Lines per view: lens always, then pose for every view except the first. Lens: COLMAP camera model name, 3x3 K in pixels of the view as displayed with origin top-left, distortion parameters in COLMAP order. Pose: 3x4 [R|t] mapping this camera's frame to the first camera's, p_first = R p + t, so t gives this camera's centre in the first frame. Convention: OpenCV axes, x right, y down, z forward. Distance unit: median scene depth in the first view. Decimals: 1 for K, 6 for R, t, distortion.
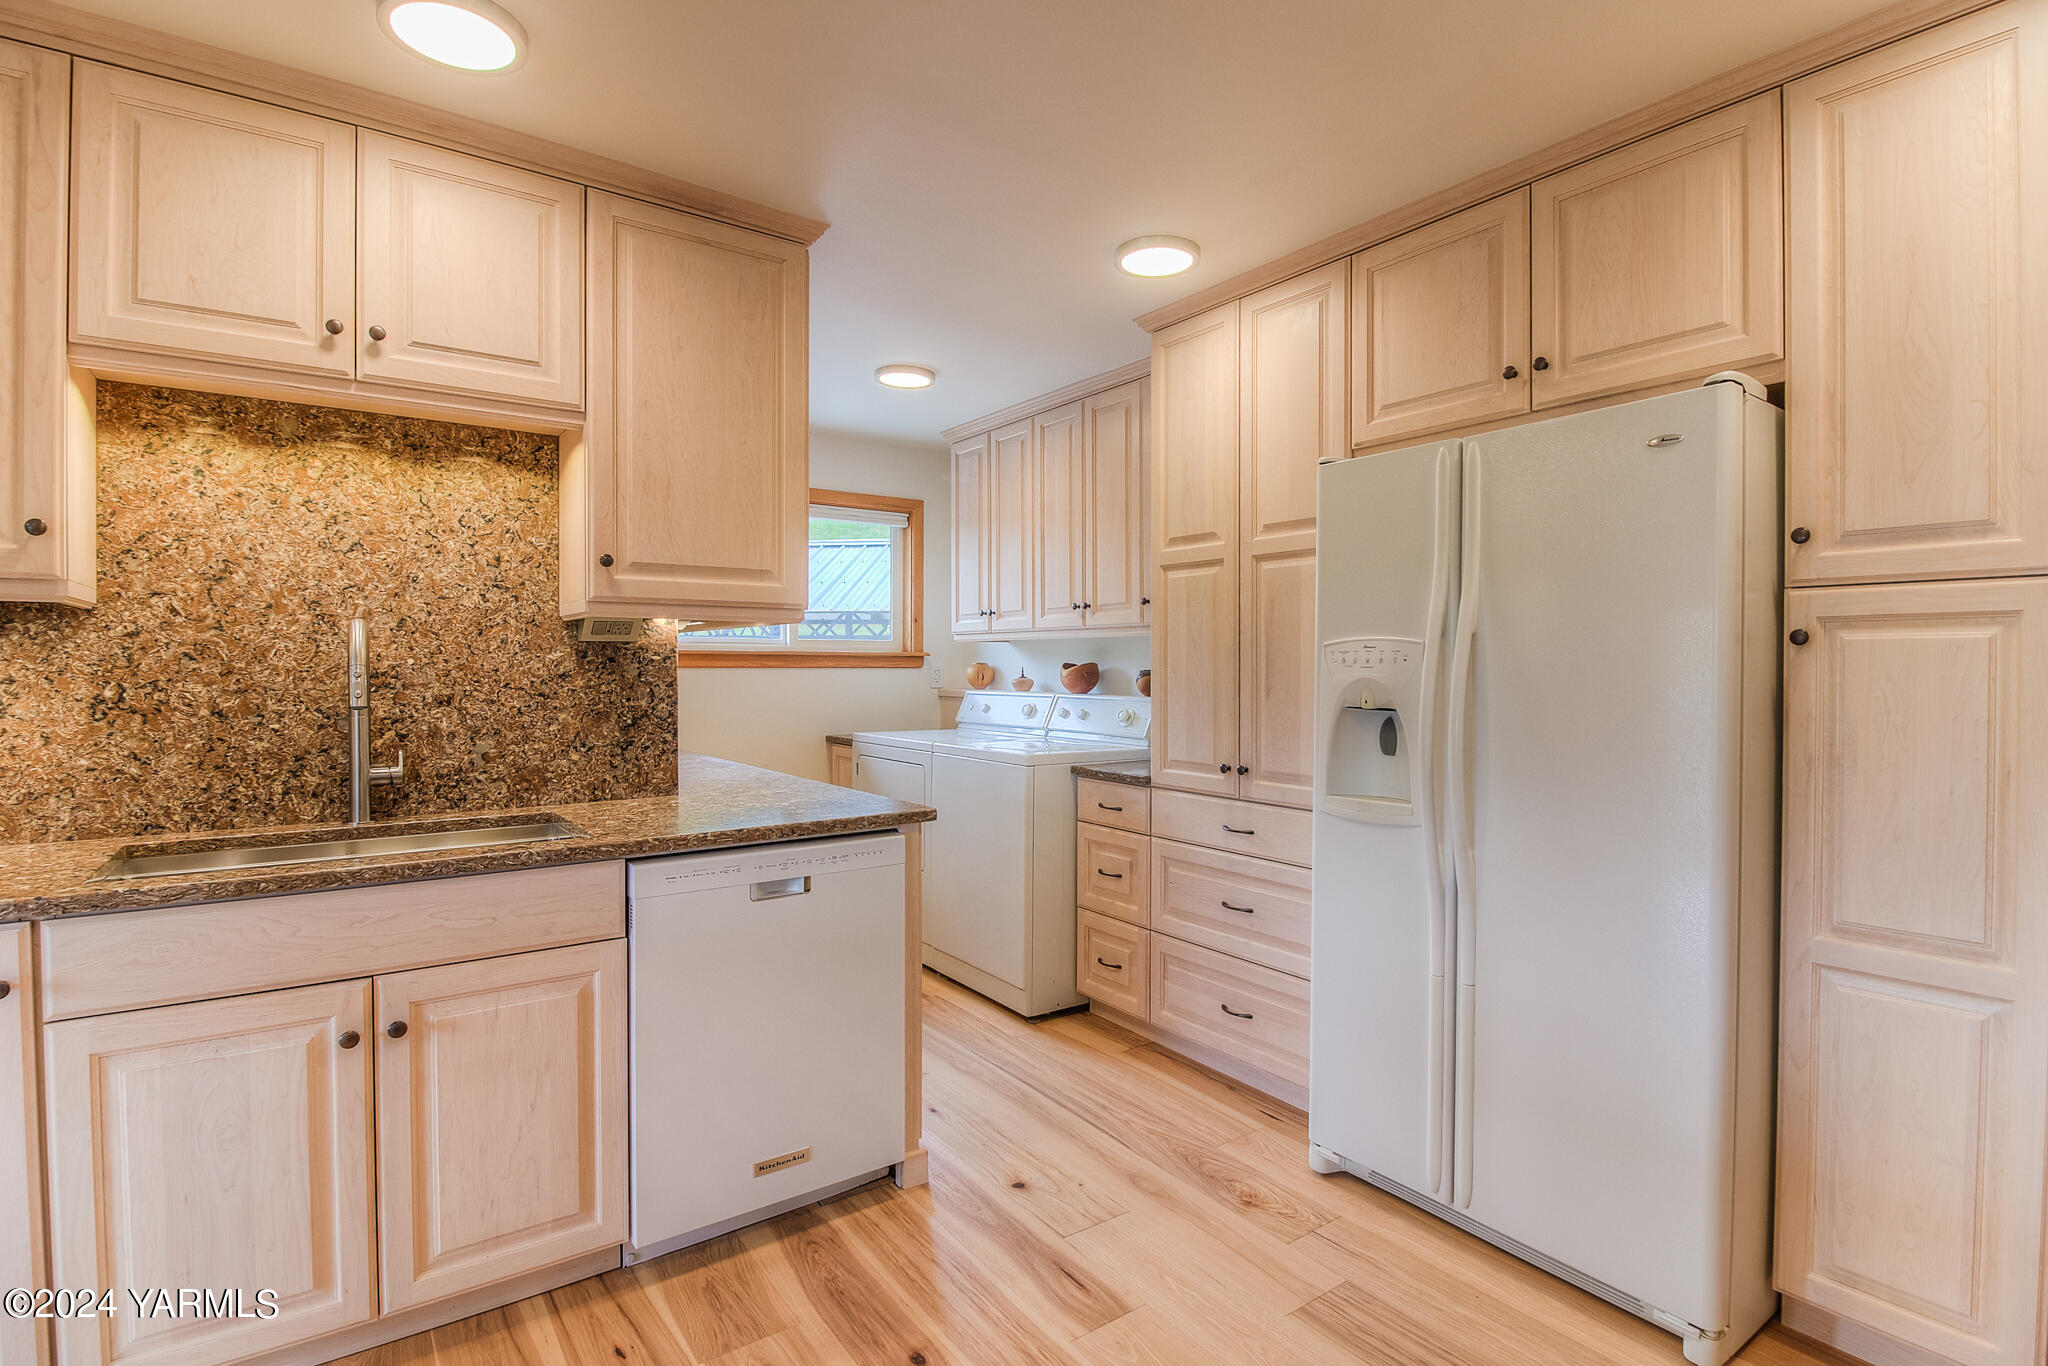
lens RADIAL K [[992.7, 0, 1015.3], [0, 992.7, 676.8], [0, 0, 1]] dist [-0.013788, -0.000462]
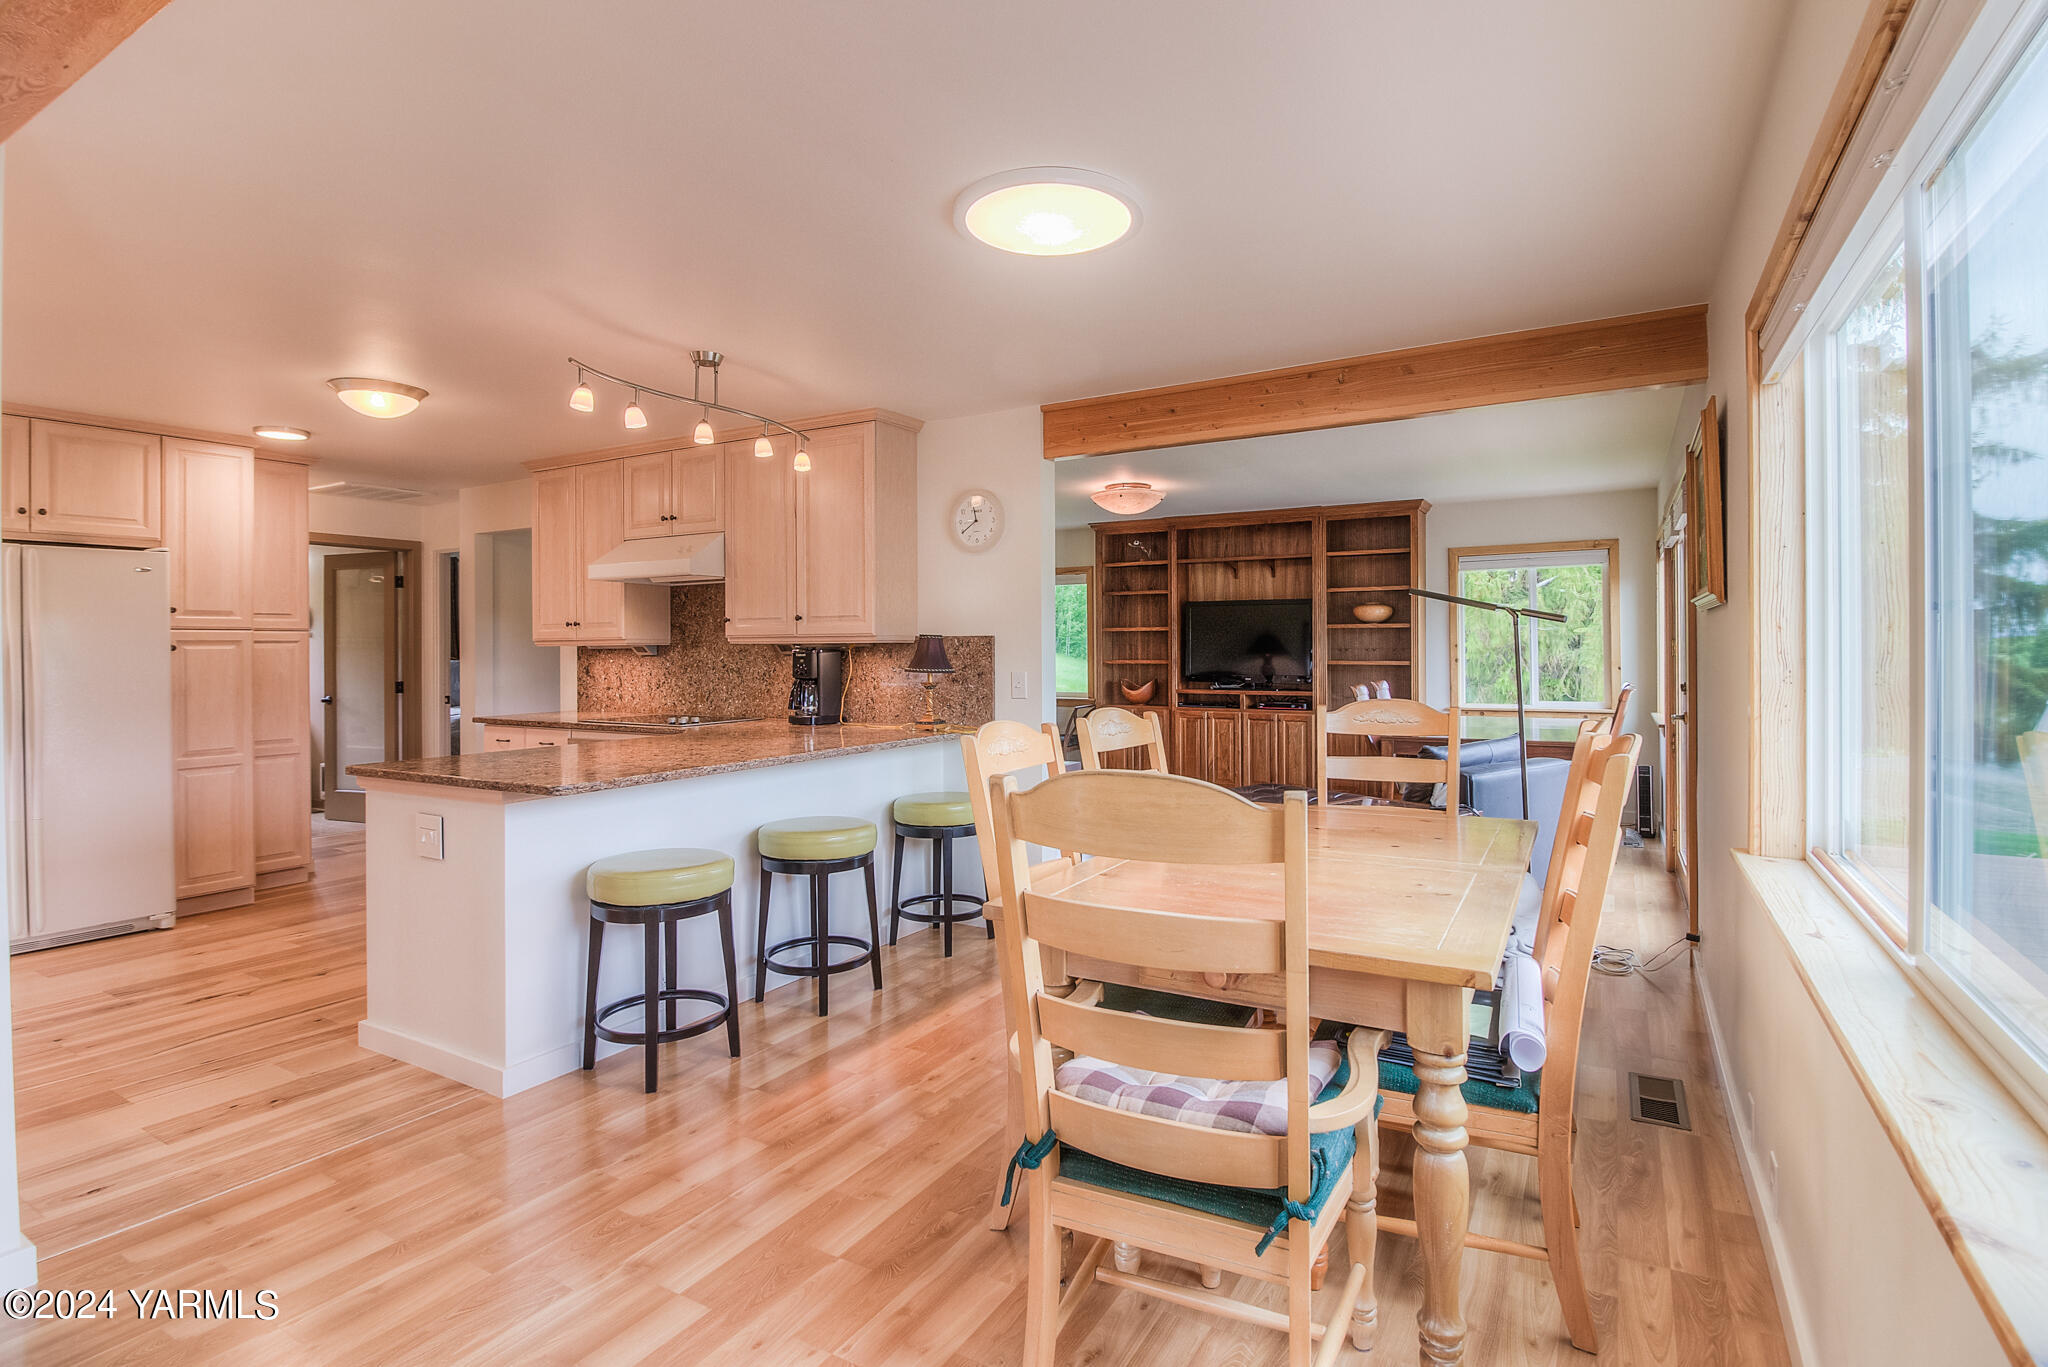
lens RADIAL K [[953.0, 0, 1018.7], [0, 953.0, 647.3], [0, 0, 1]] dist [-0.023632, -0.004261]
pose [[-0.396638, 0.001876, 0.917973, -1.505953], [0.017650, 0.999829, 0.005583, -0.009298], [-0.917805, 0.018416, -0.396603, -0.067423]]
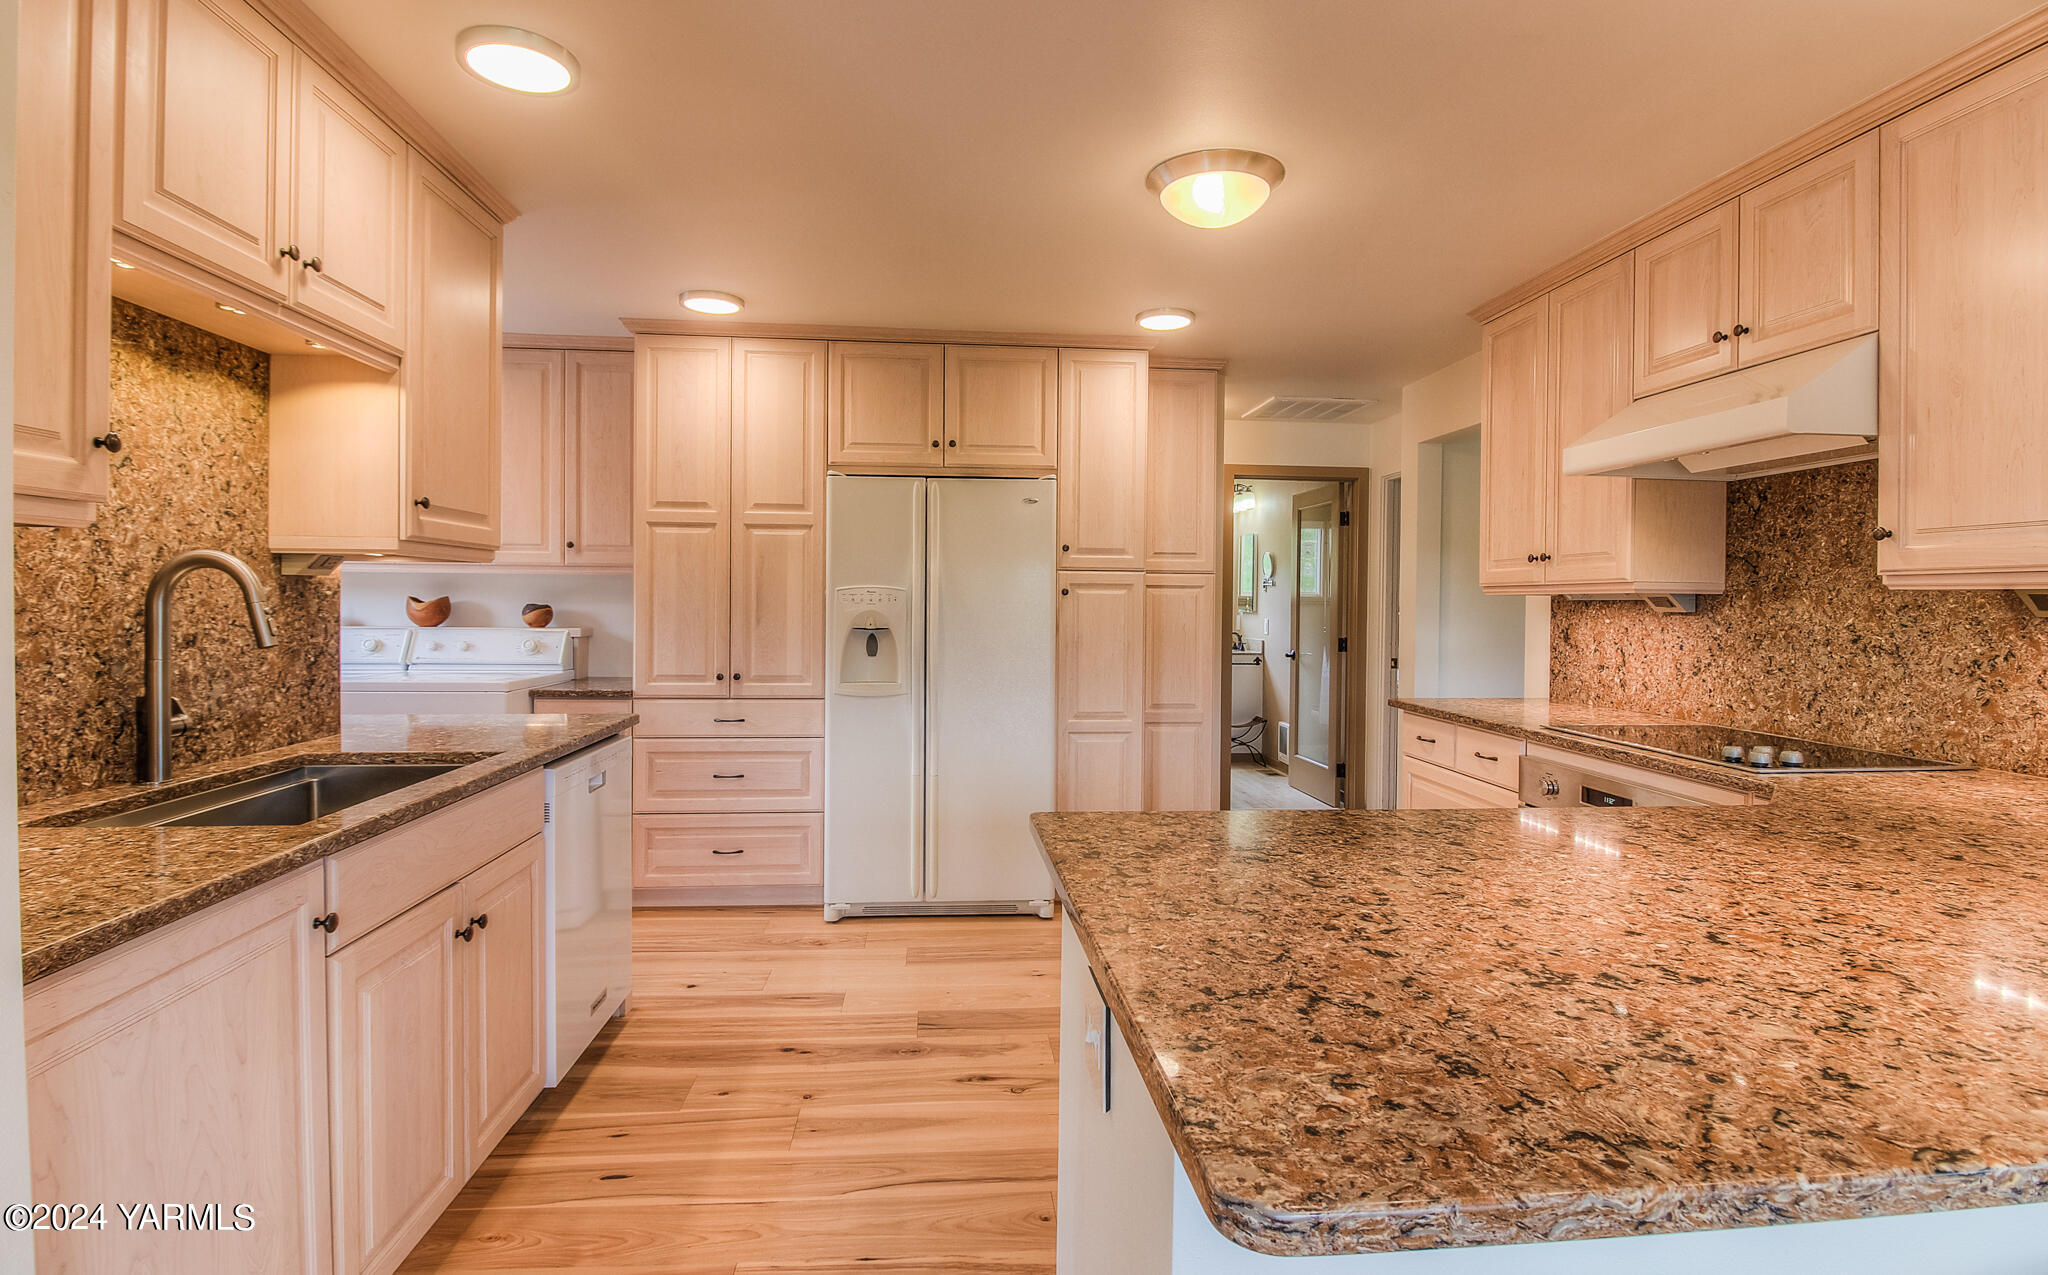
lens RADIAL K [[965.5, 0, 1074.7], [0, 965.5, 611.9], [0, 0, 1]] dist [0.003564, -0.016921]
pose [[0.491950, -0.006004, 0.870603, -0.721179], [0.001823, 0.999981, 0.005867, -0.003940], [-0.870621, -0.001299, 0.491952, -0.085229]]
